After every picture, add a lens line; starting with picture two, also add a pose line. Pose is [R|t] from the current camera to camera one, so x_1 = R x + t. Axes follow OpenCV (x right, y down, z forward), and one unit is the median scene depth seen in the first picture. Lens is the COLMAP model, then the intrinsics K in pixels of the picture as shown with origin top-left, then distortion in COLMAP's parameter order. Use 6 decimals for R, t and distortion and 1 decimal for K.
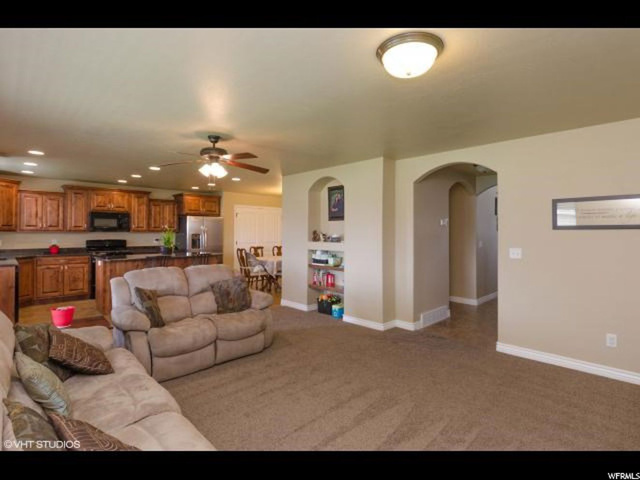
lens RADIAL K [[330.8, 0, 325.6], [0, 330.8, 230.1], [0, 0, 1]] dist [0.005559, -0.000276]
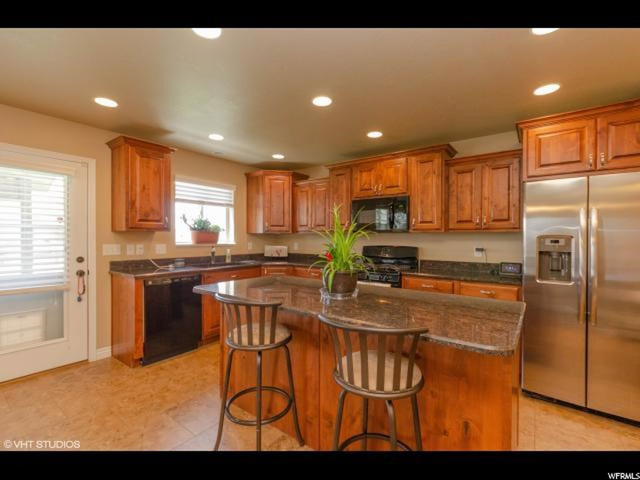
lens RADIAL K [[290.4, 0, 323.3], [0, 290.4, 241.2], [0, 0, 1]] dist [-0.003983, 0.000130]
pose [[0.144090, 0.007360, -0.989537, -0.178427], [0.002151, 0.999968, 0.007751, 0.017416], [0.989562, -0.003245, 0.144069, 0.889188]]
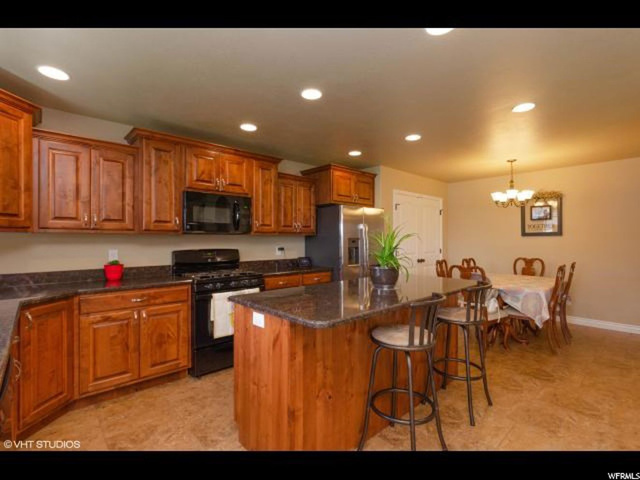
lens RADIAL K [[315.2, 0, 325.1], [0, 315.2, 238.6], [0, 0, 1]] dist [0.002545, 0.000635]
pose [[0.999757, -0.006828, -0.020960, -0.514366], [0.006883, 0.999973, 0.002559, 0.012980], [0.020942, -0.002703, 0.999777, 0.568265]]
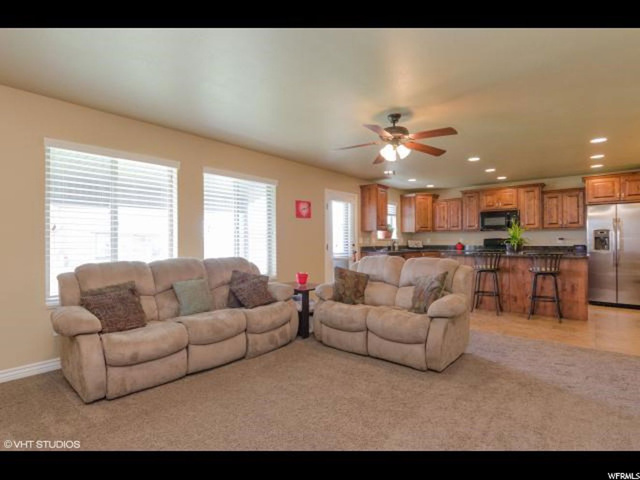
lens RADIAL K [[330.8, 0, 323.4], [0, 330.8, 239.8], [0, 0, 1]] dist [0.005559, -0.000276]
pose [[0.089909, -0.009030, -0.995909, 0.322257], [0.011927, 0.999897, -0.007989, 0.037987], [0.995879, -0.011160, 0.090007, 0.404611]]
